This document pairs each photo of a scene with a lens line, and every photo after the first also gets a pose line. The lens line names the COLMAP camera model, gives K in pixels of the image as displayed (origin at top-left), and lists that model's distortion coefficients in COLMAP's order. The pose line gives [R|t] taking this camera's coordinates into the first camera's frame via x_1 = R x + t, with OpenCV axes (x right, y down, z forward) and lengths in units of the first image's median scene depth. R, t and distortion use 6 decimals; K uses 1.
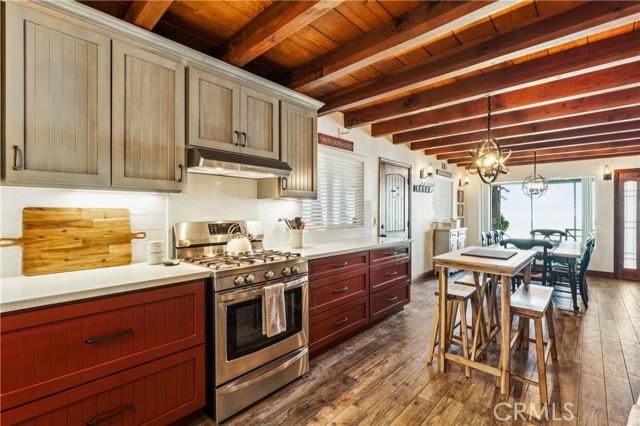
lens RADIAL K [[288.8, 0, 320.2], [0, 288.8, 211.7], [0, 0, 1]] dist [-0.002756, -0.000087]
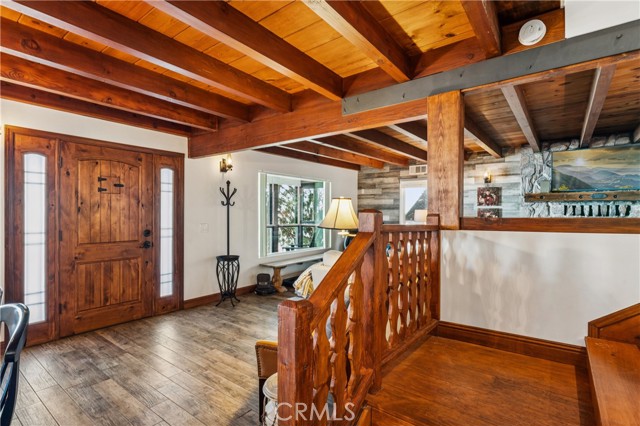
lens RADIAL K [[316.6, 0, 315.1], [0, 316.6, 216.1], [0, 0, 1]] dist [-0.001419, 0.000251]
pose [[-0.096789, -0.006057, 0.995287, 0.455897], [-0.007124, 0.999960, 0.005392, -0.000829], [-0.995279, -0.006569, -0.096828, 0.546050]]
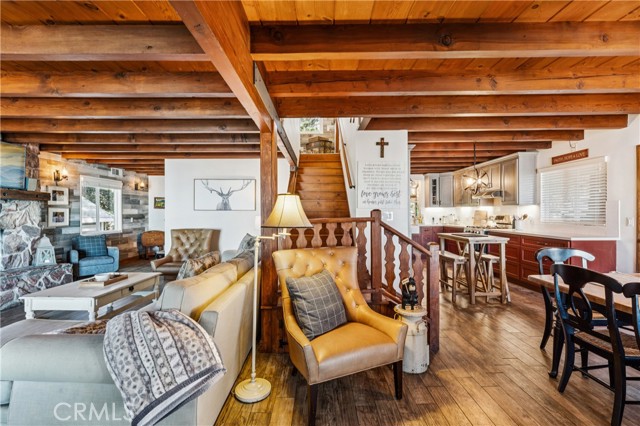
lens RADIAL K [[288.8, 0, 320.1], [0, 288.8, 211.4], [0, 0, 1]] dist [-0.002756, -0.000087]
pose [[-0.719552, 0.003222, -0.694431, 1.147639], [0.007694, 0.999965, -0.003333, -0.001453], [0.694395, -0.007741, -0.719552, 0.757731]]
